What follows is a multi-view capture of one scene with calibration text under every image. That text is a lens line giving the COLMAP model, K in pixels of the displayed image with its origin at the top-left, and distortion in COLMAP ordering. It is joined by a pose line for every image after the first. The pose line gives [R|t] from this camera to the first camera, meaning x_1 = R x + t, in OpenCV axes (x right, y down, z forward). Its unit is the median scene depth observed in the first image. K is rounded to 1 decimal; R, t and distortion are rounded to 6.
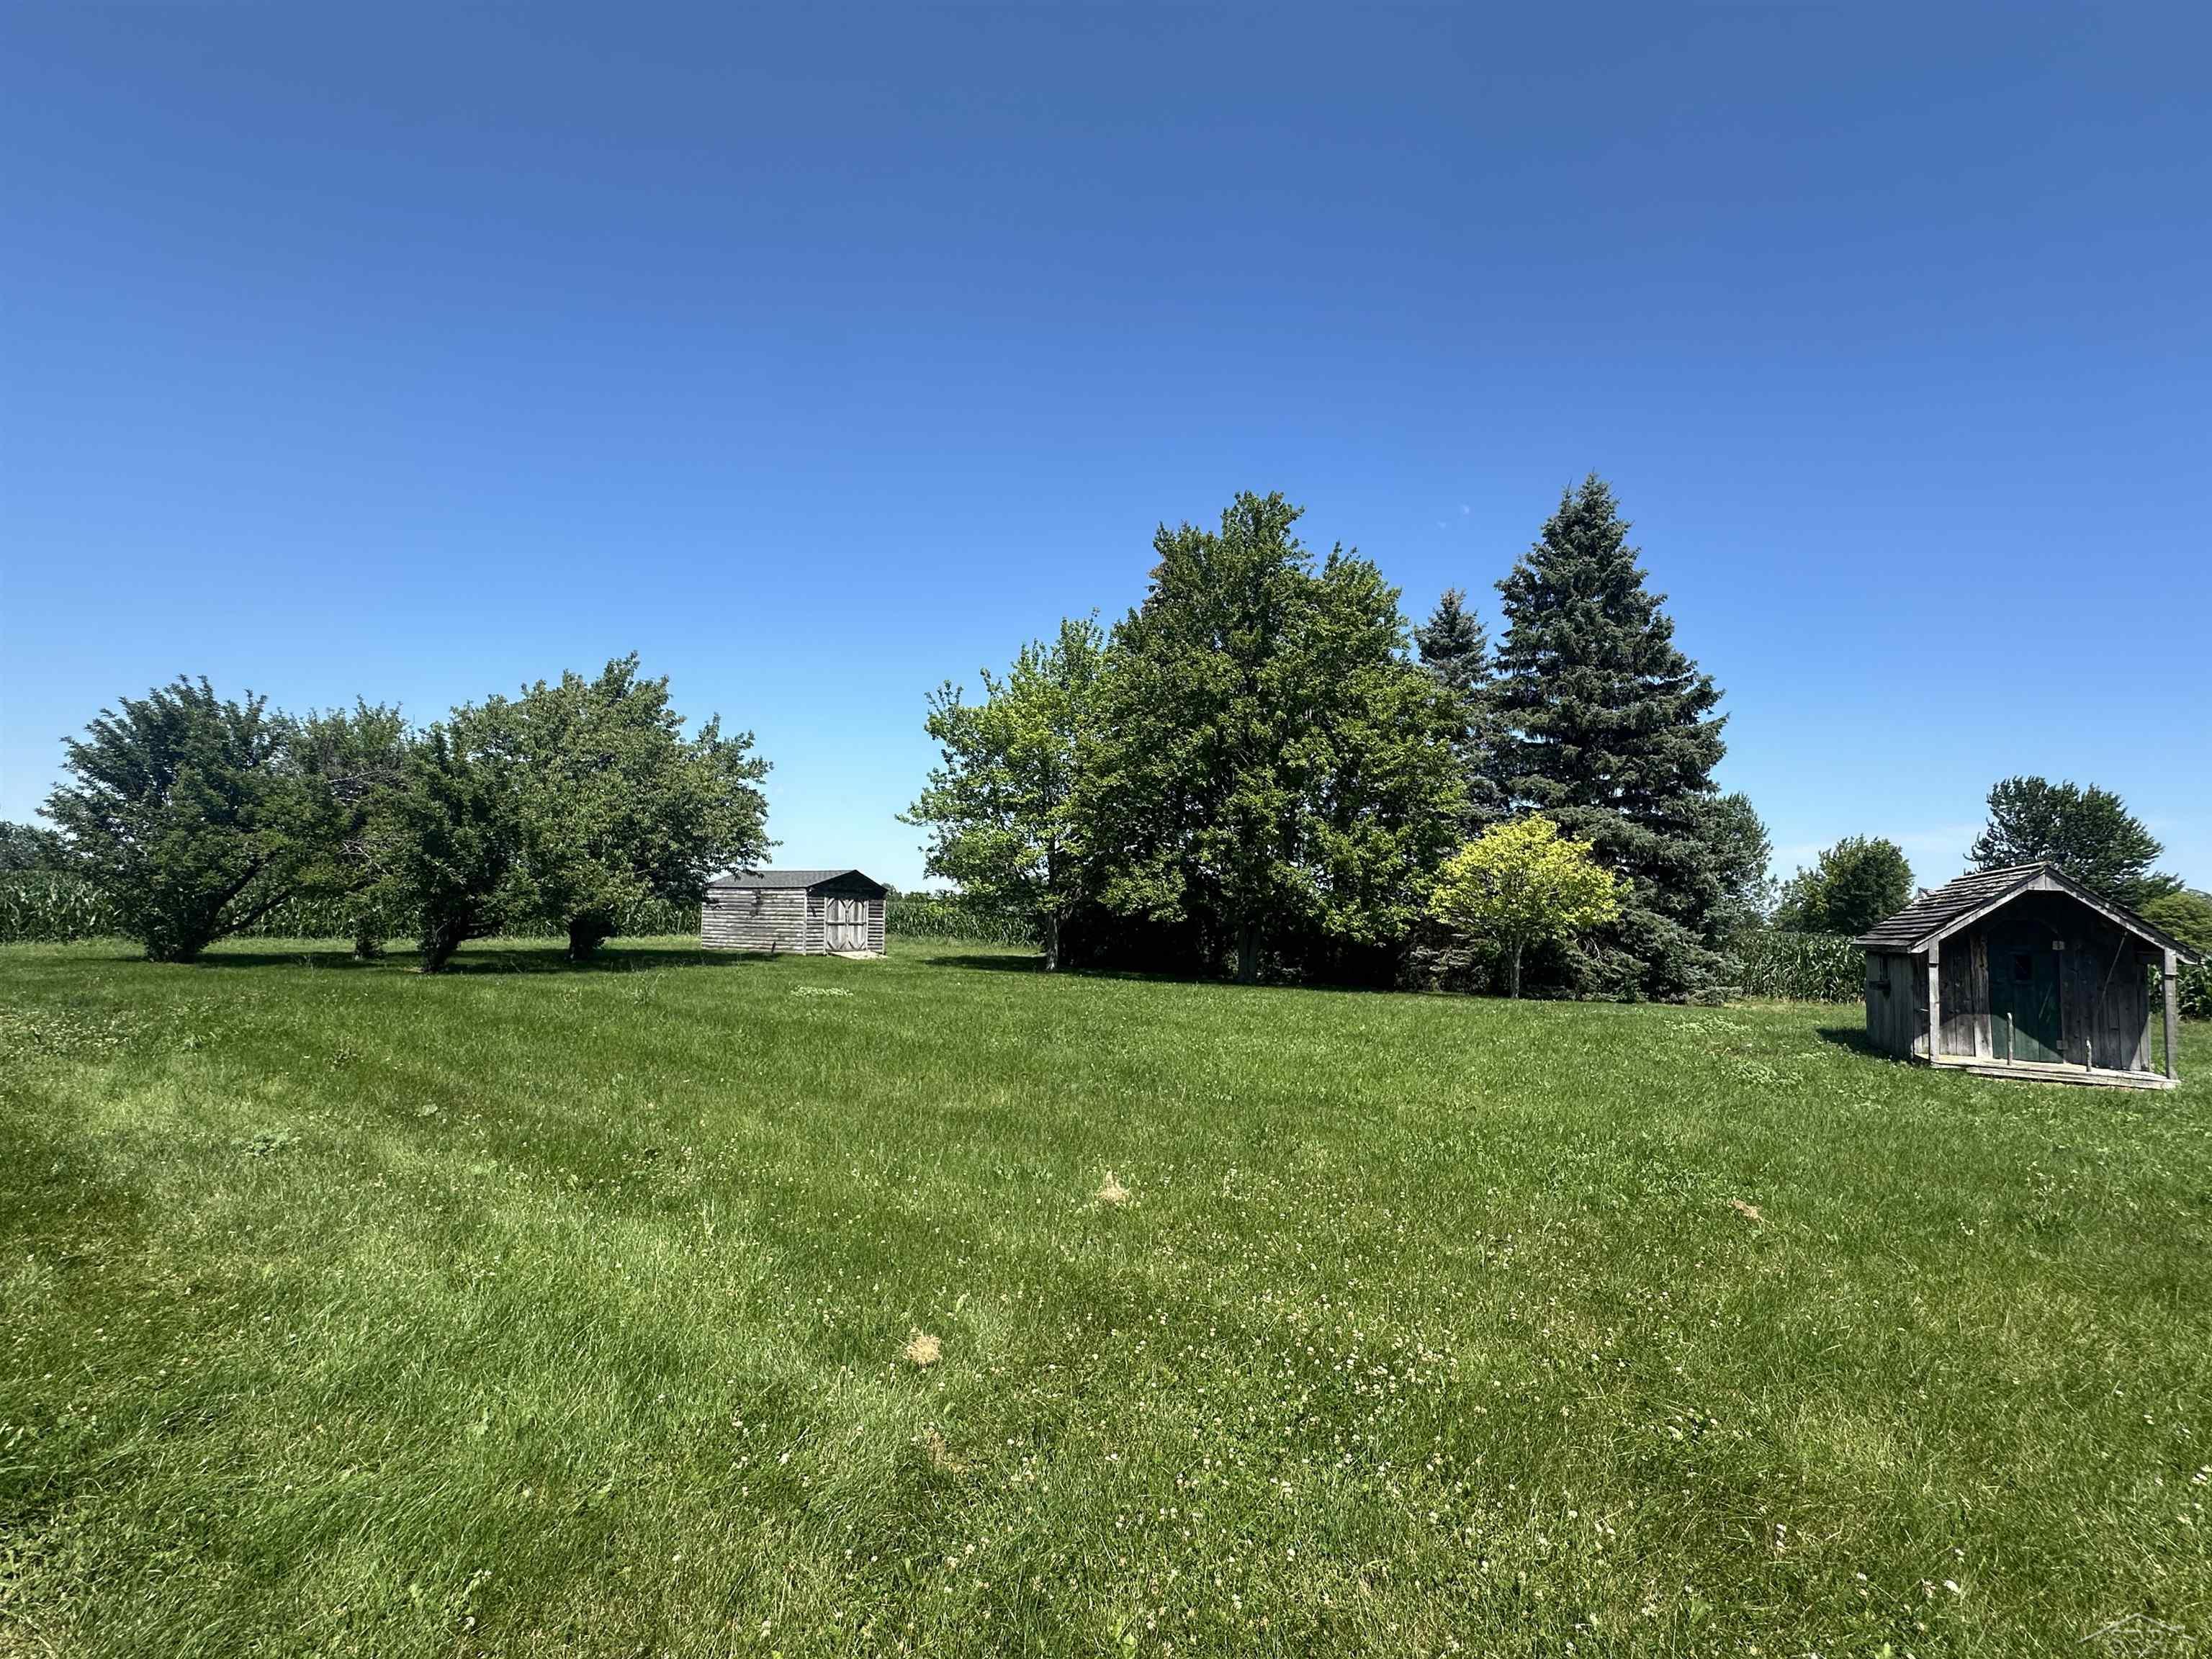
lens RADIAL K [[1048.5, 0, 1106.0], [0, 1048.5, 834.1], [0, 0, 1]] dist [-0.004302, -0.000561]
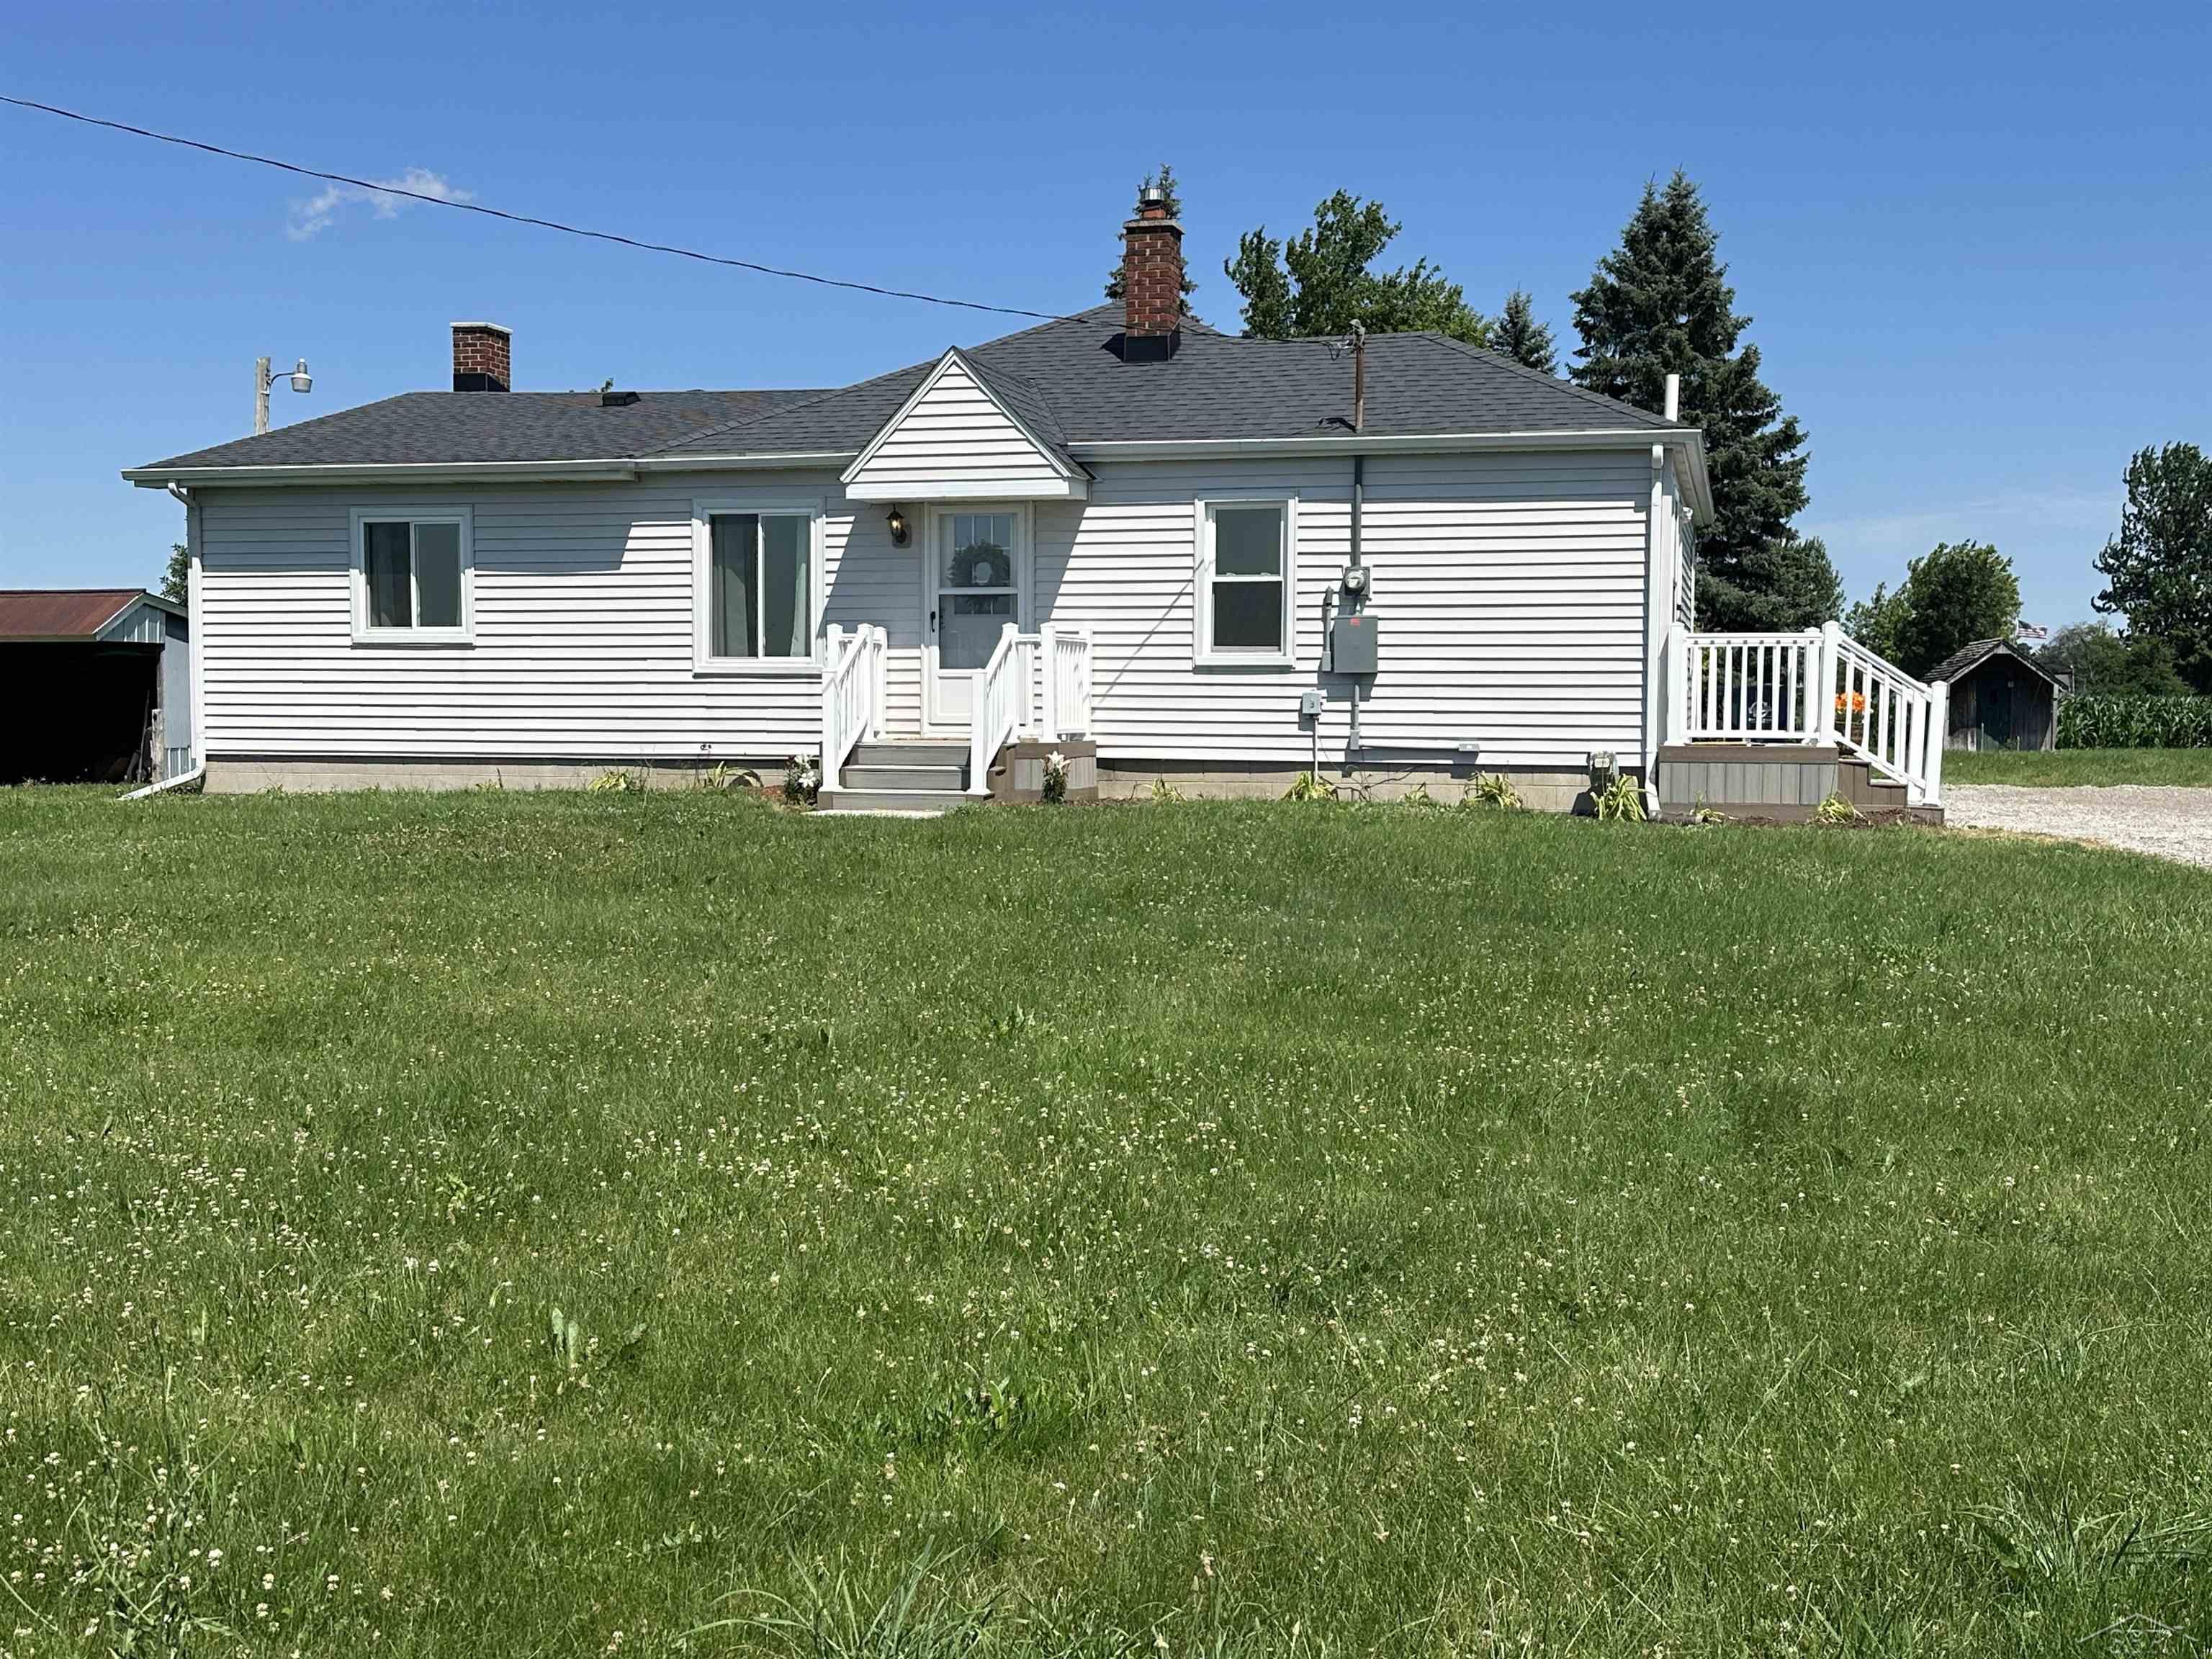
lens RADIAL K [[2356.4, 0, 1094.0], [0, 2356.4, 824.3], [0, 0, 1]] dist [0.079853, 0.000000]
pose [[0.960818, -0.044883, 0.273522, -0.628945], [0.008993, 0.991331, 0.131080, -0.074786], [-0.277035, -0.123485, 0.952892, -0.906521]]
